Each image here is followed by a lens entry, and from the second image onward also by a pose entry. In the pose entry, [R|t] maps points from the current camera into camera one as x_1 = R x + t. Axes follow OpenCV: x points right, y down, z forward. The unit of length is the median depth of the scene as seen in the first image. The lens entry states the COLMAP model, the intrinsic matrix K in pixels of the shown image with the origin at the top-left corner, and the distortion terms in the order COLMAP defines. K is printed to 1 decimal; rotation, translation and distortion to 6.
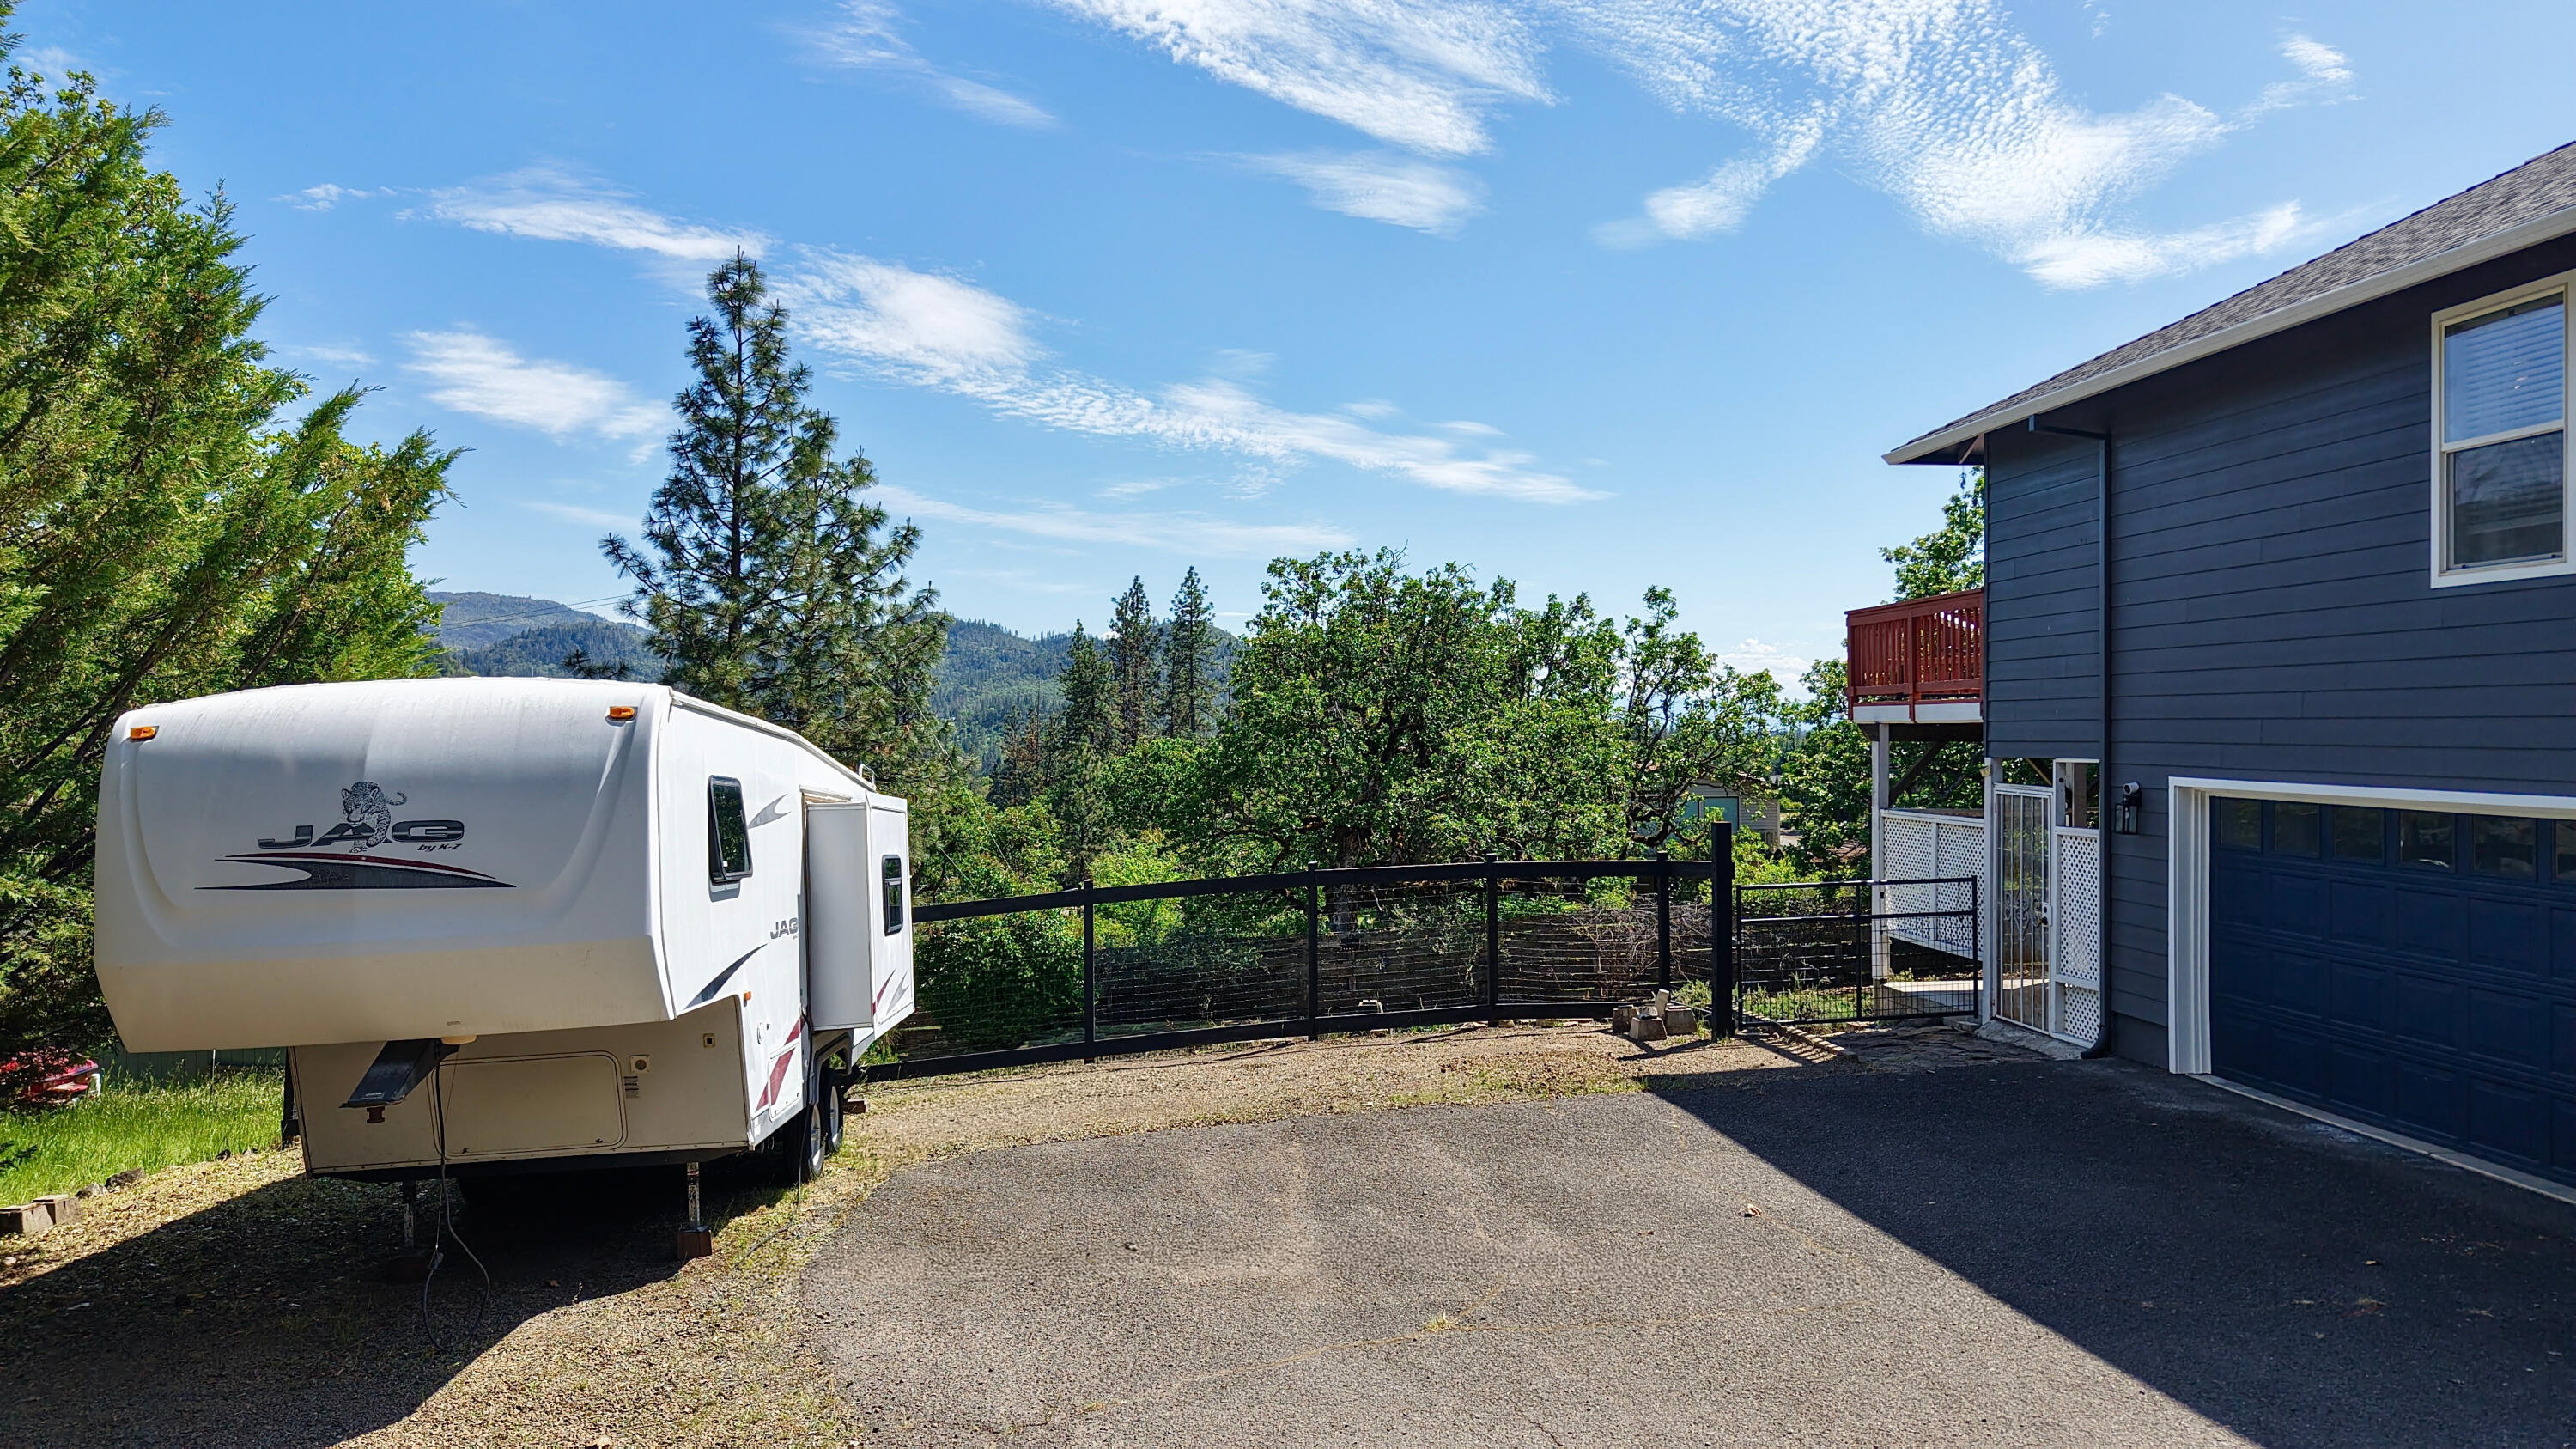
lens RADIAL K [[1738.2, 0, 1288.0], [0, 1738.2, 724.5], [0, 0, 1]] dist [0.038098, -0.025250]
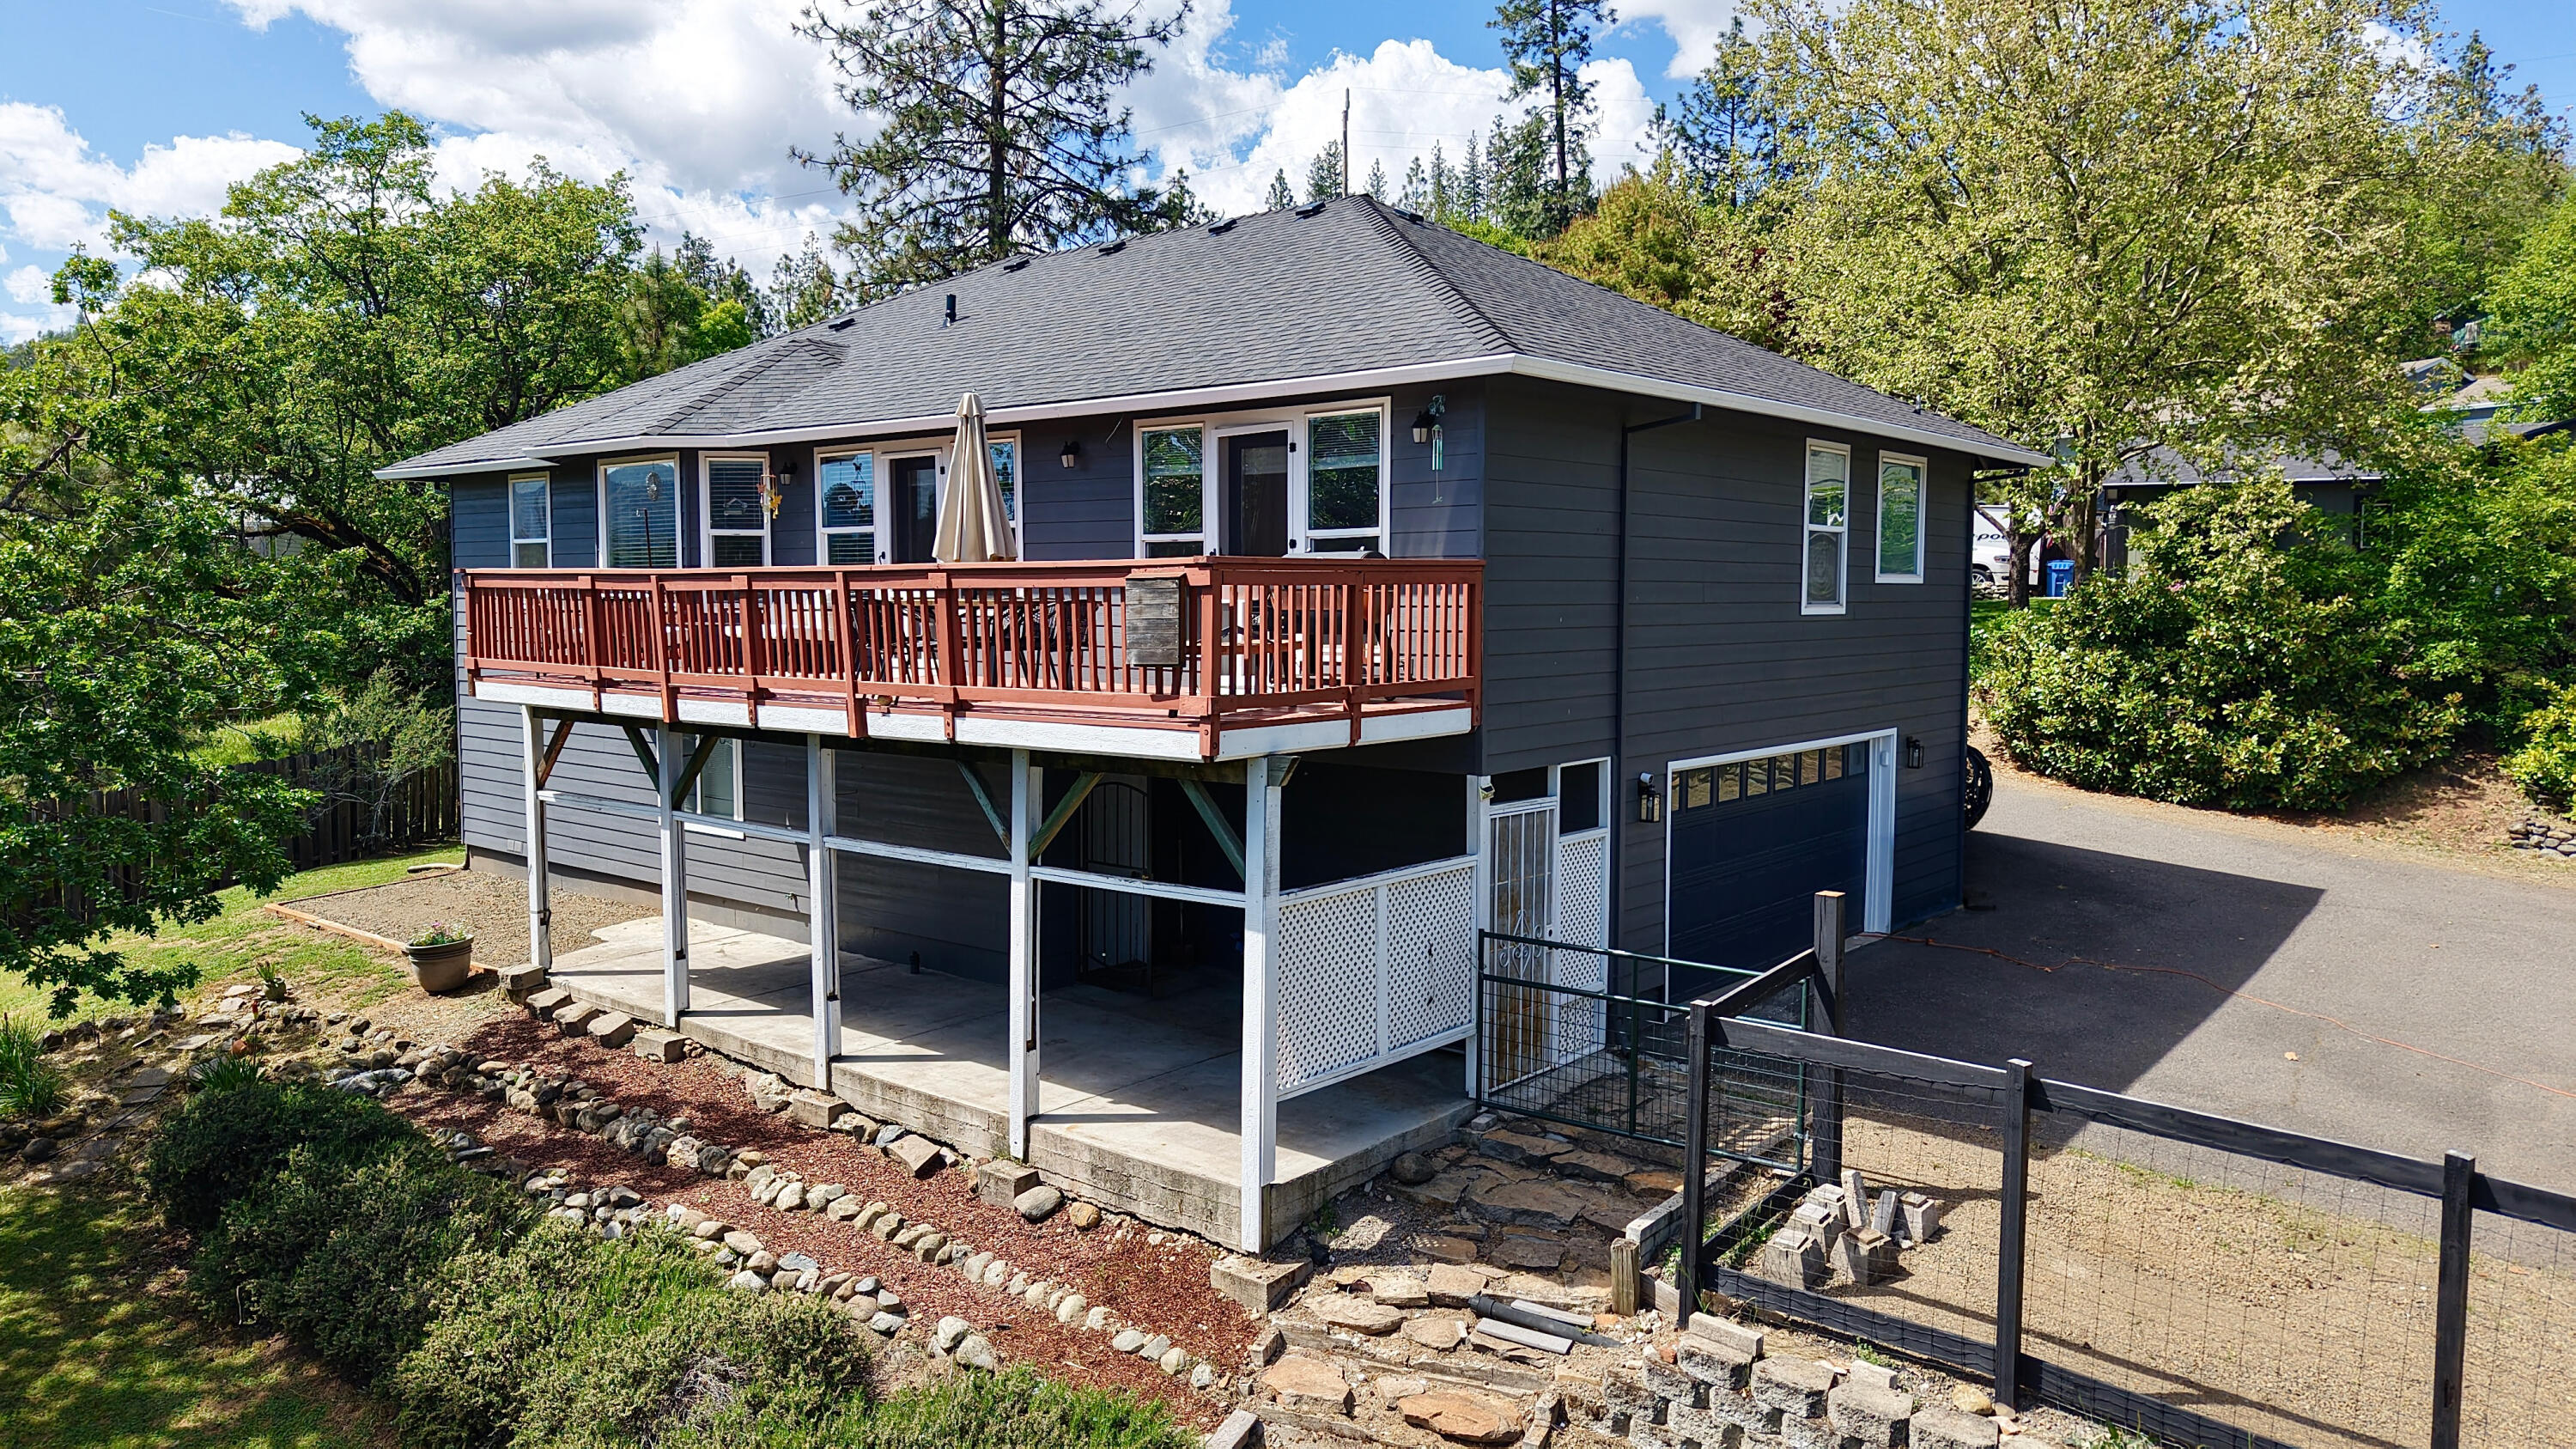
lens RADIAL K [[1718.7, 0, 1303.3], [0, 1718.7, 696.4], [0, 0, 1]] dist [0.035069, -0.056683]
pose [[-0.690433, -0.046780, 0.721883, -0.107733], [-0.004271, 0.998153, 0.060598, -0.066714], [-0.723384, 0.038755, -0.689357, 1.651689]]
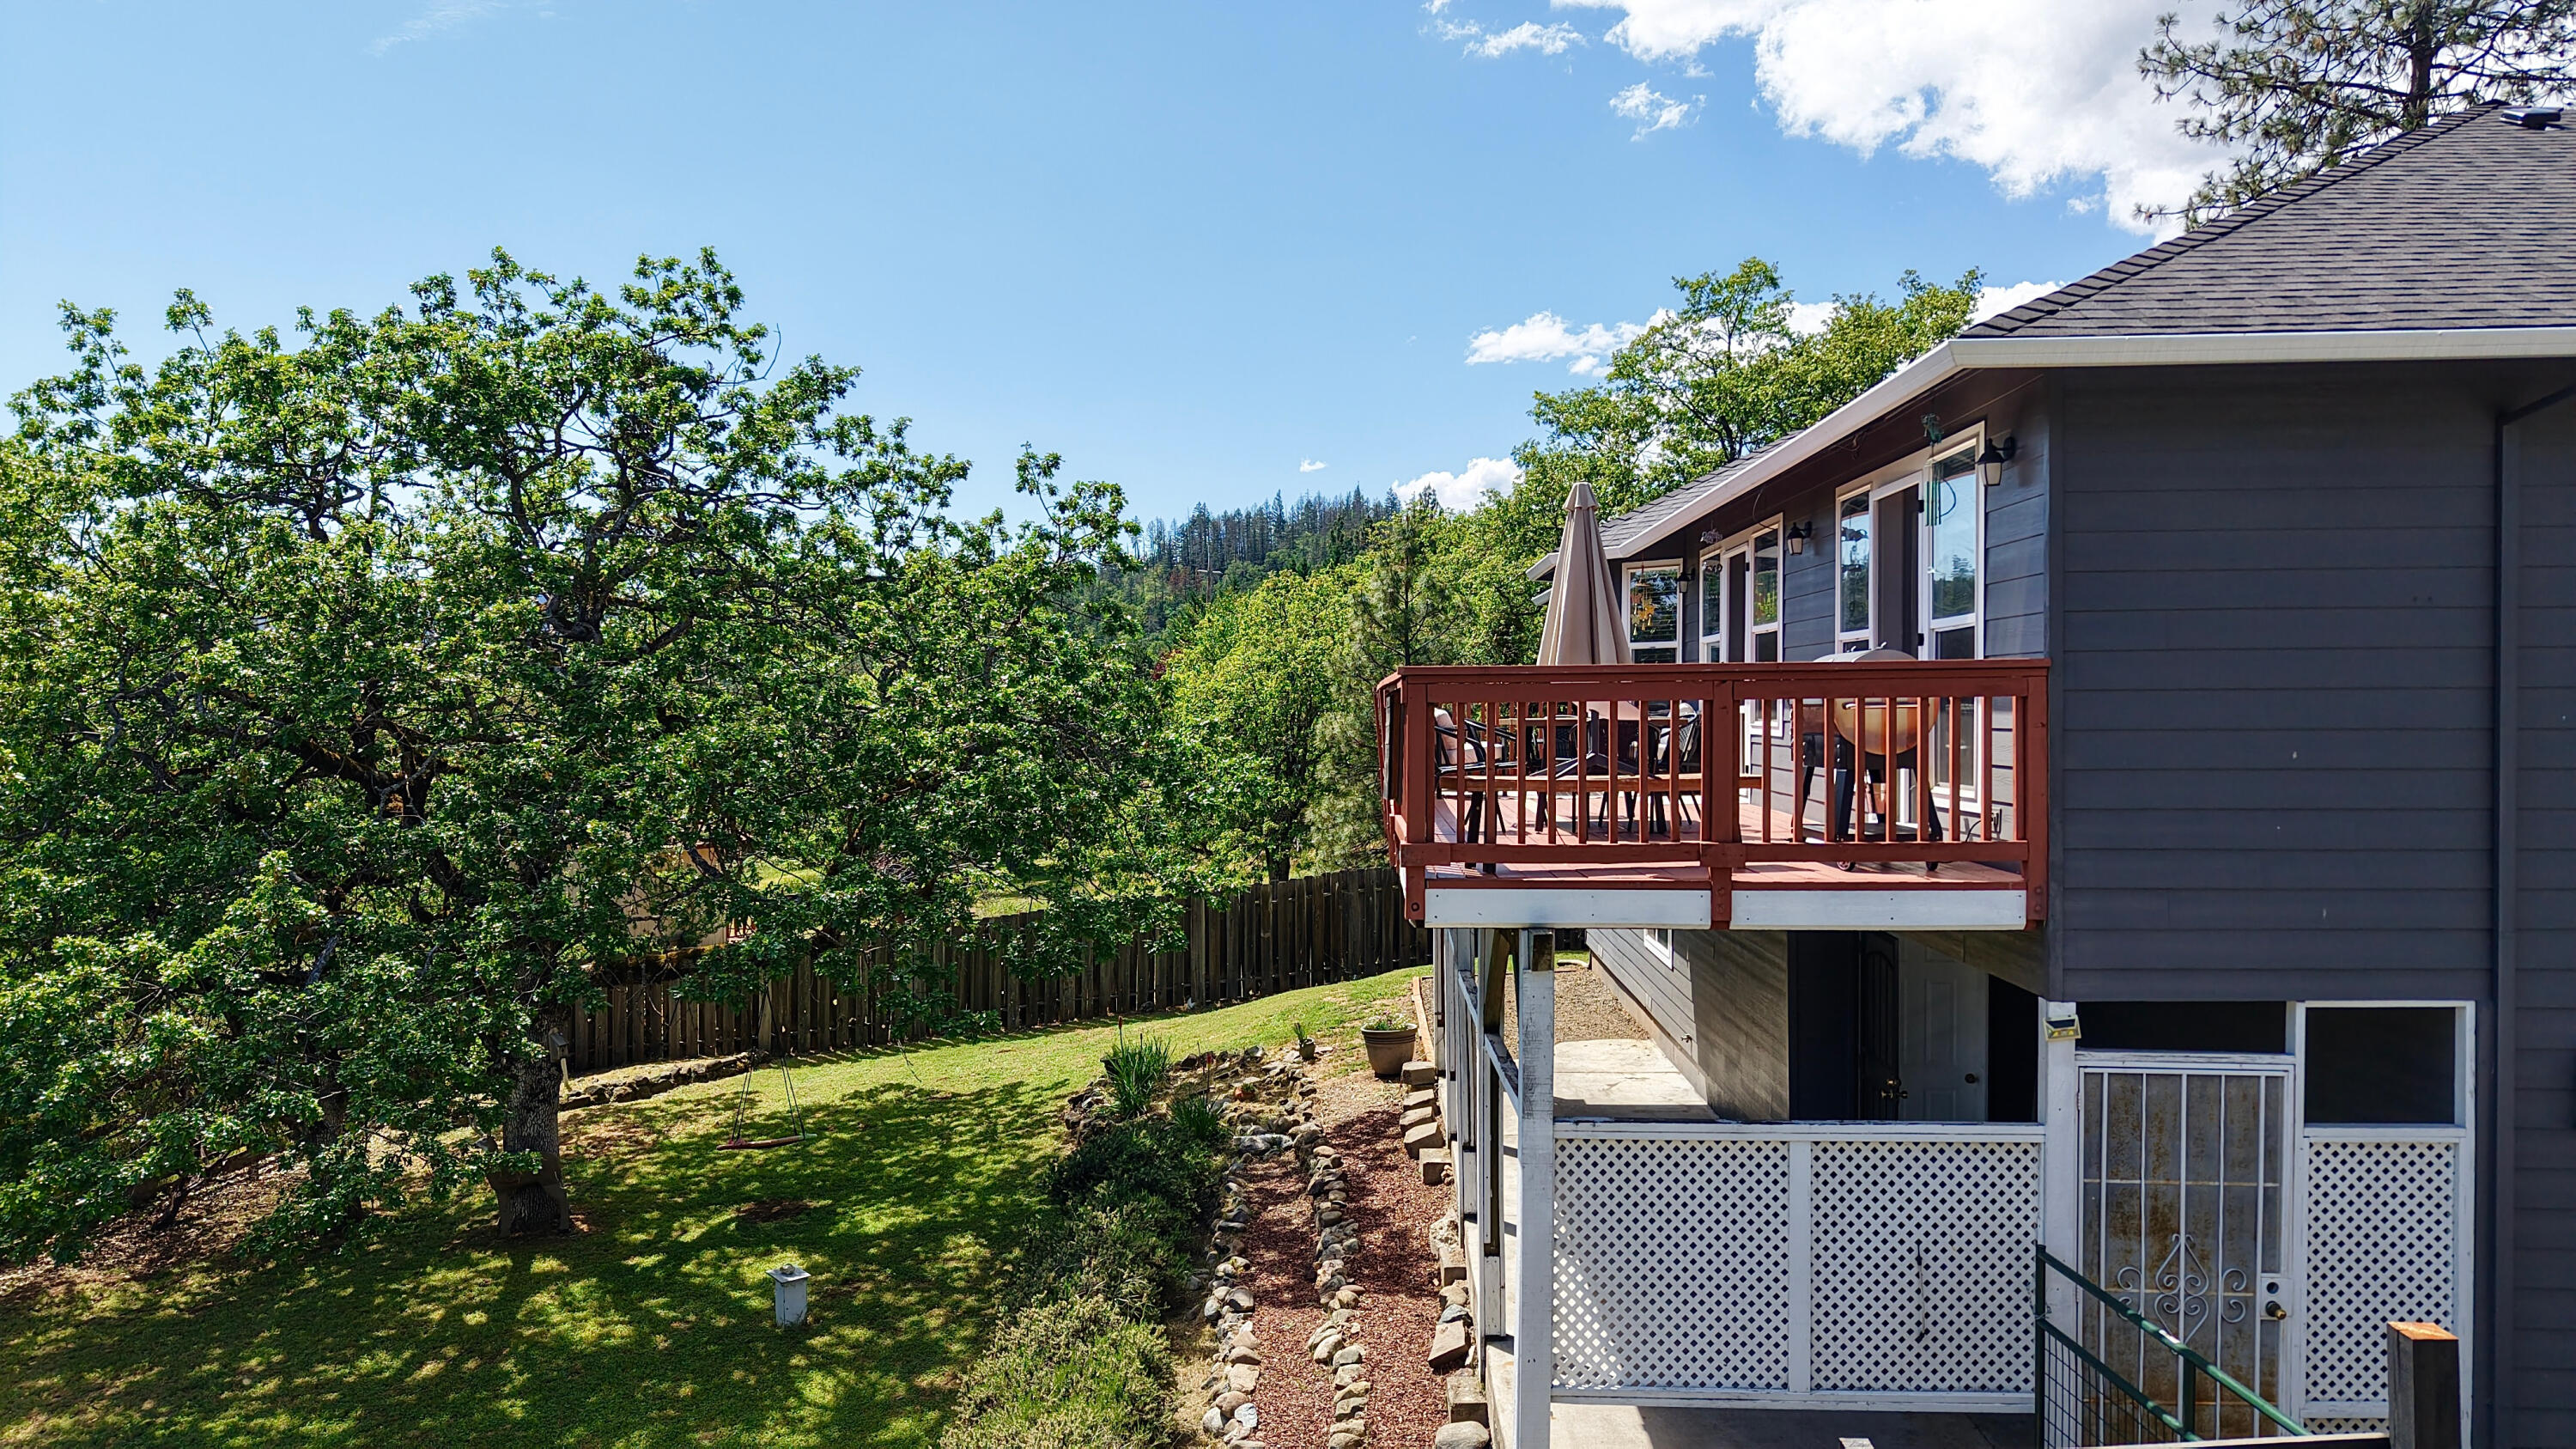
lens RADIAL K [[1697.3, 0, 1281.5], [0, 1697.3, 731.9], [0, 0, 1]] dist [0.030076, -0.035128]
pose [[0.146520, -0.020048, 0.989005, -0.113877], [0.003885, 0.999799, 0.019691, -0.070910], [-0.989200, 0.000958, 0.146568, 1.189302]]
